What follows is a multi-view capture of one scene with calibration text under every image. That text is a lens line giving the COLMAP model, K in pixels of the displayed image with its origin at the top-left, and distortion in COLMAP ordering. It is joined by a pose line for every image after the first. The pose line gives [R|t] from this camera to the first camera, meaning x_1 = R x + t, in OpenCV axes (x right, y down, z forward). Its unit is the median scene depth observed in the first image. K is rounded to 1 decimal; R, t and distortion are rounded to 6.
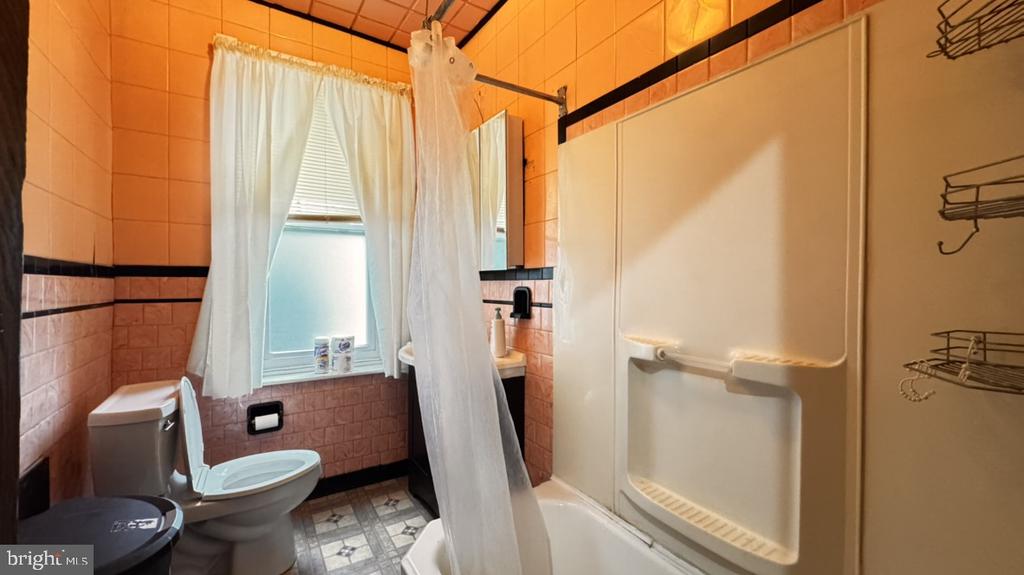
lens RADIAL K [[407.8, 0, 512.2], [0, 407.8, 283.7], [0, 0, 1]] dist [-0.003115, 0.000550]
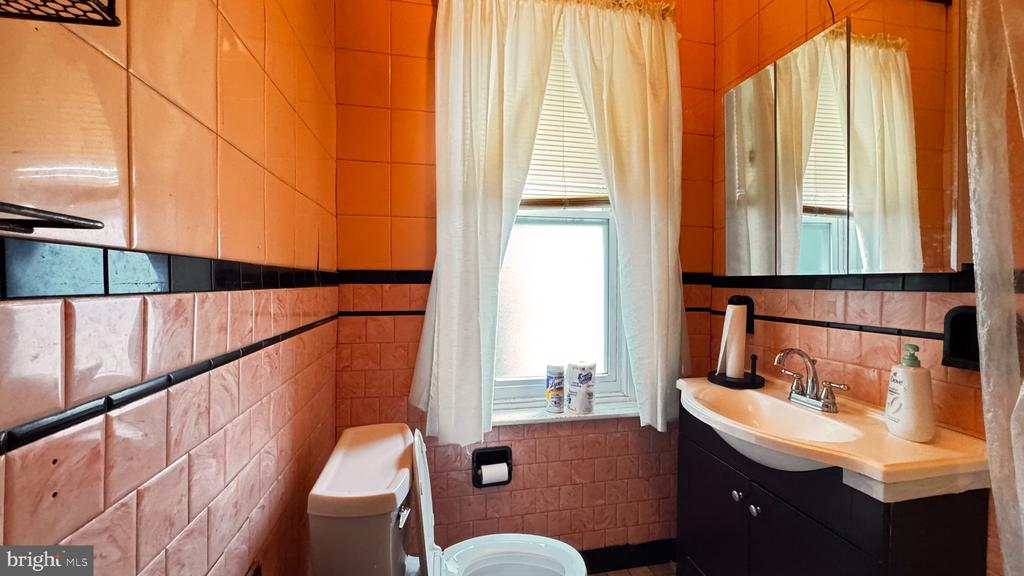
lens RADIAL K [[407.8, 0, 513.8], [0, 407.8, 283.9], [0, 0, 1]] dist [-0.003115, 0.000550]
pose [[0.933513, 0.004366, -0.358518, -0.302353], [-0.002589, 0.999982, 0.005438, -0.020064], [0.358535, -0.004149, 0.933507, 0.307977]]
